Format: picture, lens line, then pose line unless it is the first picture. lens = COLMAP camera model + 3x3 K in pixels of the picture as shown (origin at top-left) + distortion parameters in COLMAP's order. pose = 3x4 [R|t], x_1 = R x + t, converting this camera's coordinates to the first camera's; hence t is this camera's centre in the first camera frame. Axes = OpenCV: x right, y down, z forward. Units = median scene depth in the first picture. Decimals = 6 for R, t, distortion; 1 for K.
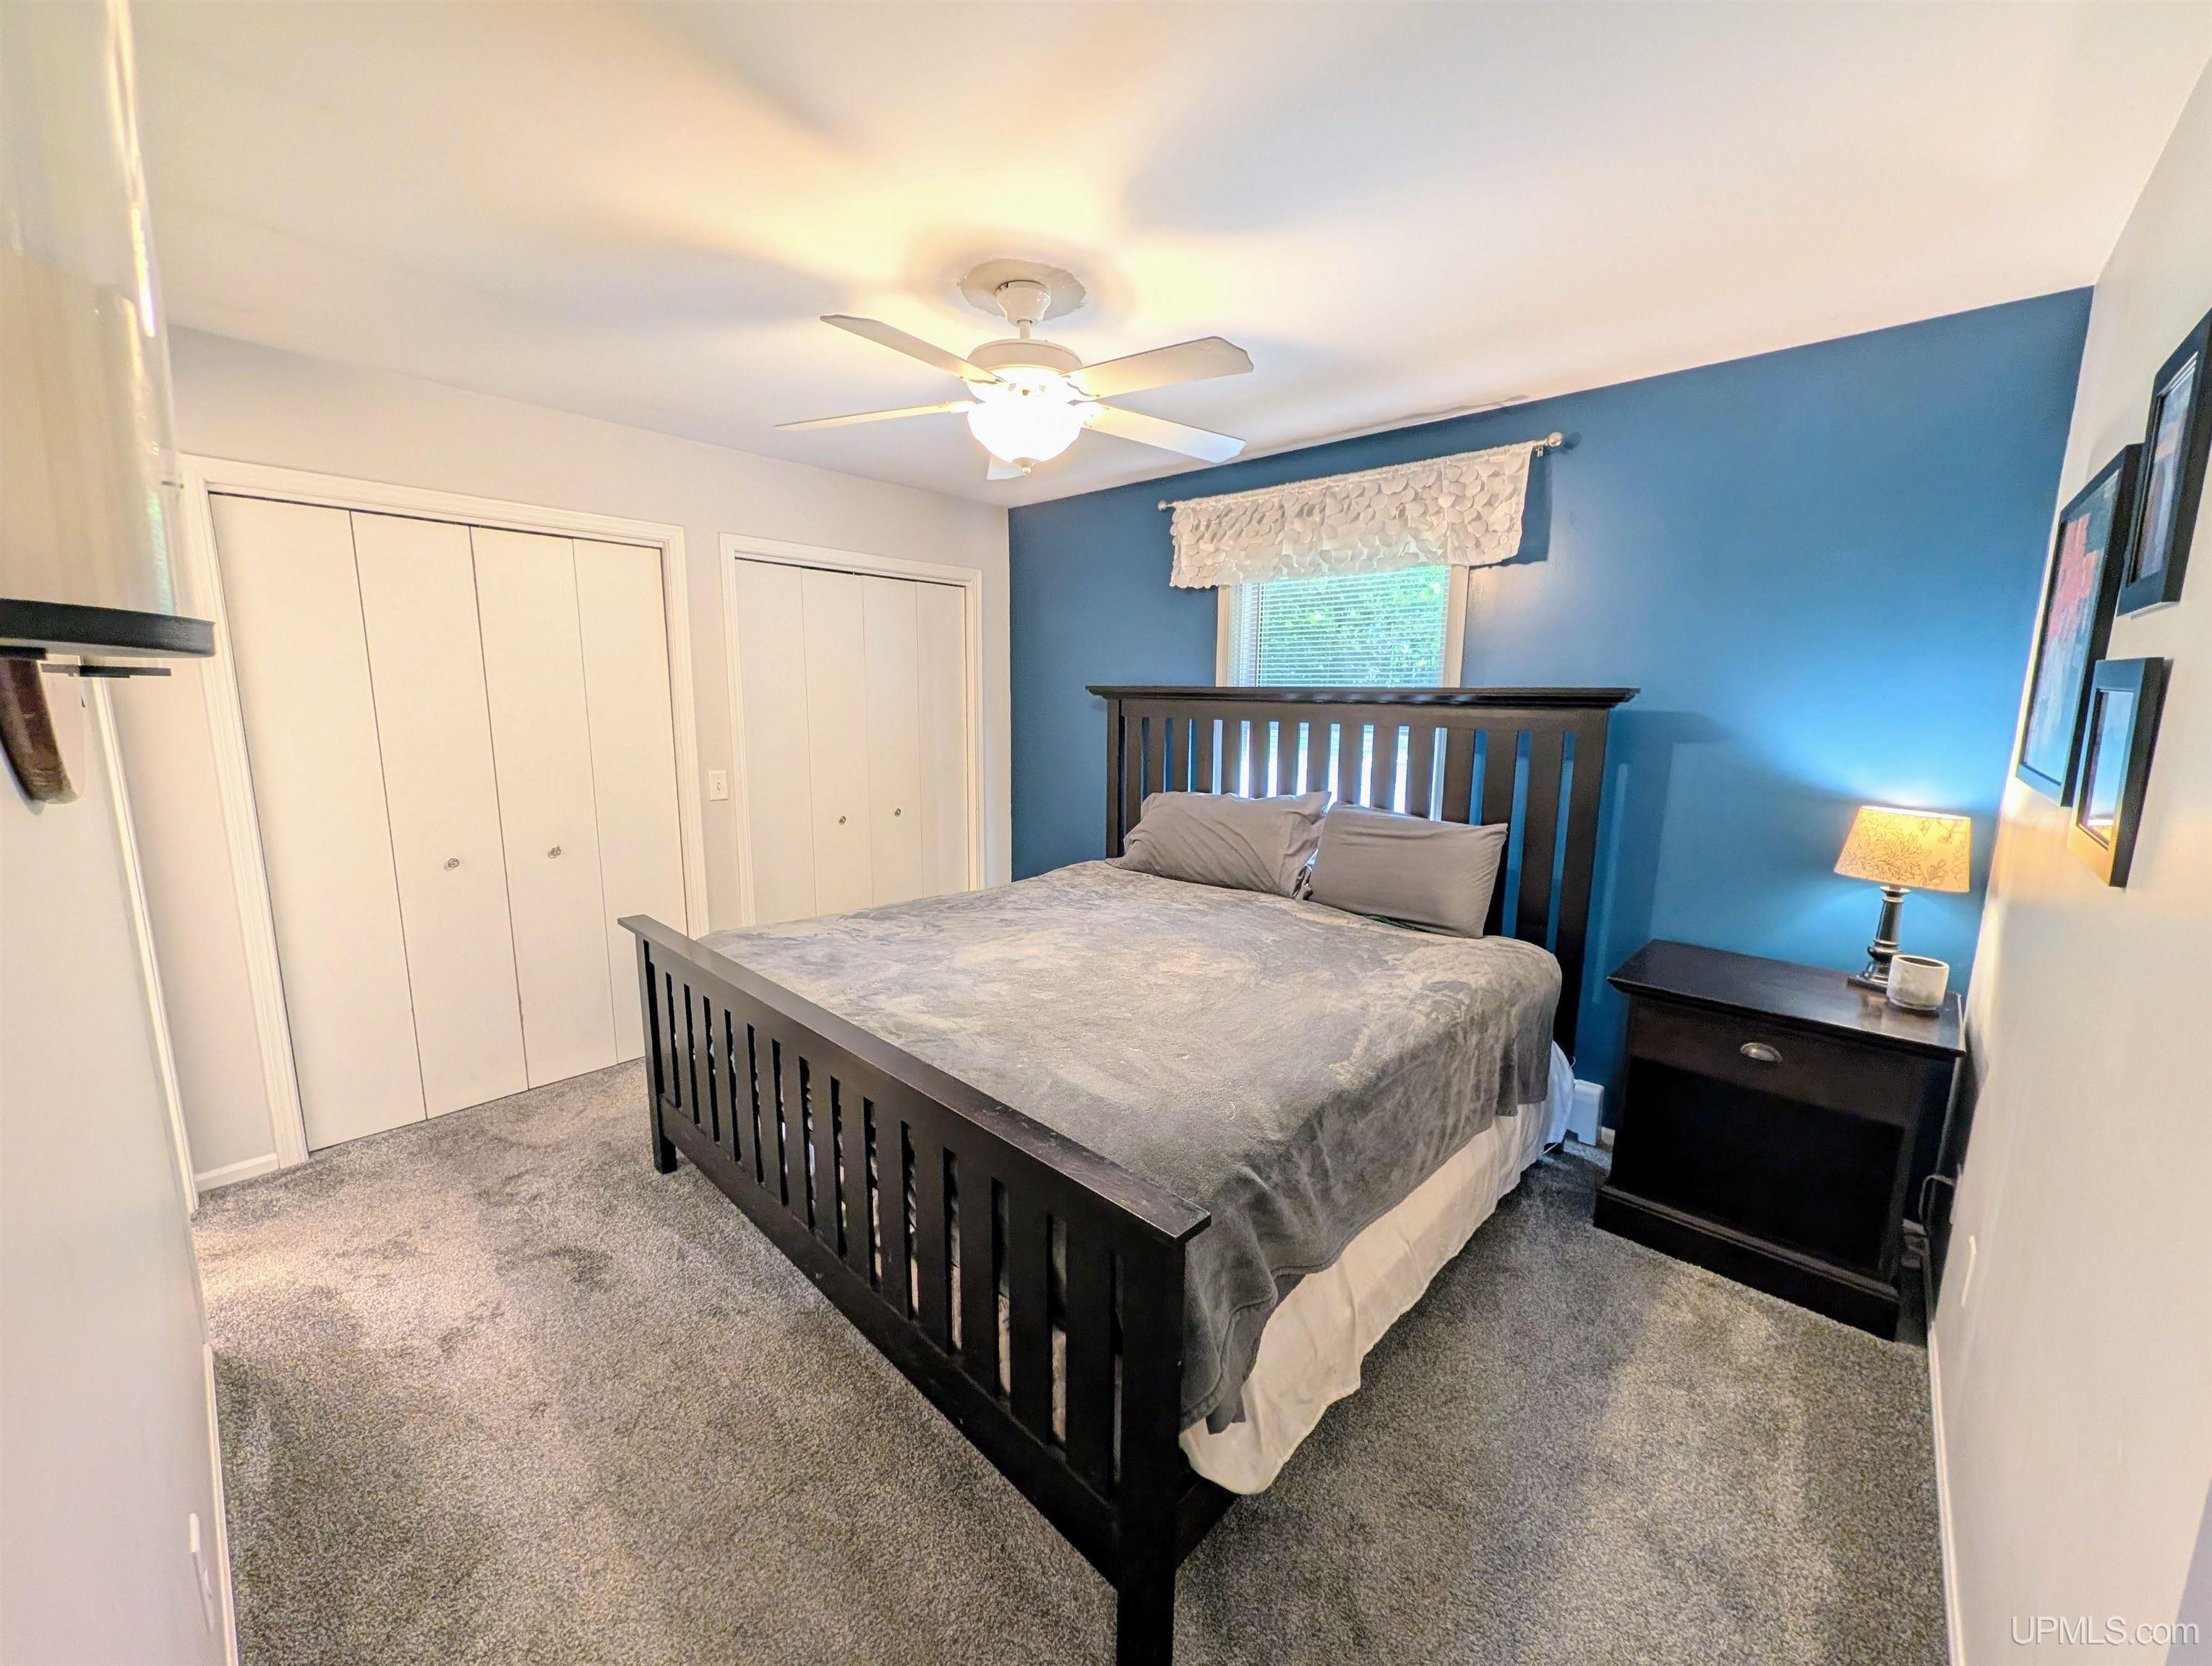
lens RADIAL K [[873.0, 0, 1109.8], [0, 873.0, 834.6], [0, 0, 1]] dist [0.000898, -0.000442]
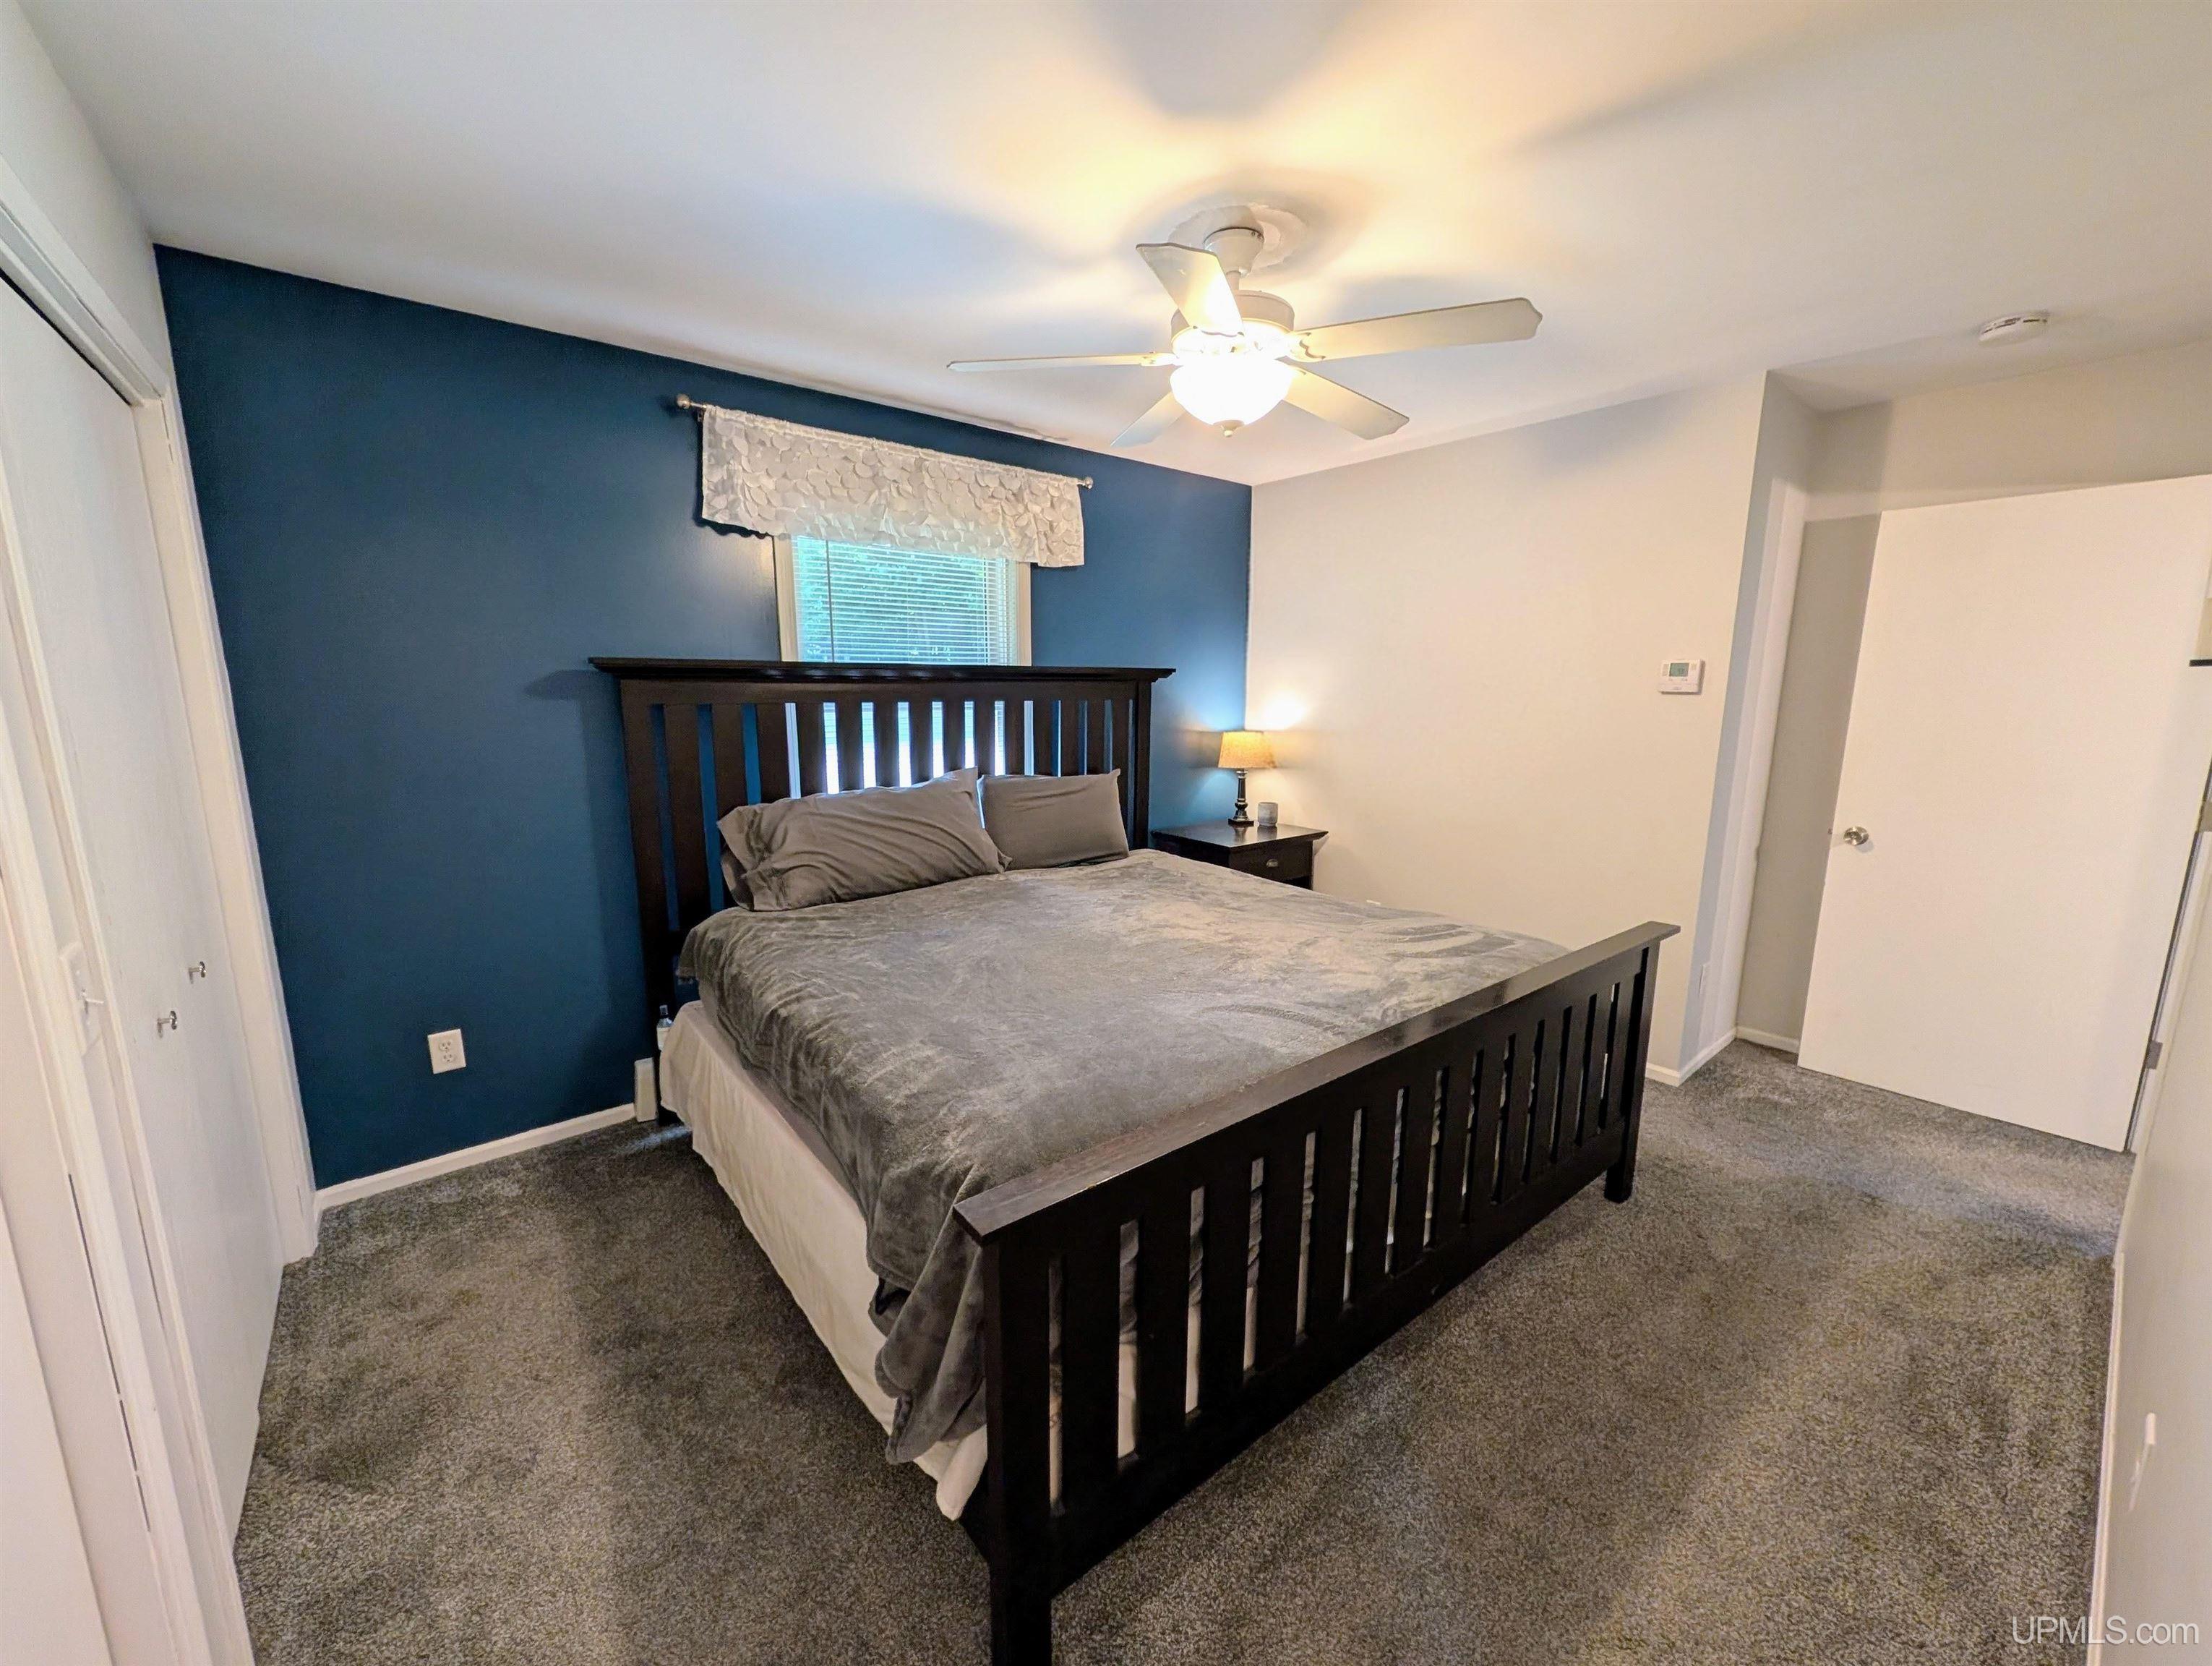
lens RADIAL K [[873.0, 0, 1109.8], [0, 873.0, 834.6], [0, 0, 1]] dist [0.000898, -0.000442]
pose [[0.113878, -0.190170, 0.975124, -0.760509], [0.146809, 0.973955, 0.172797, -0.127469], [-0.982588, 0.123480, 0.138831, 0.713649]]
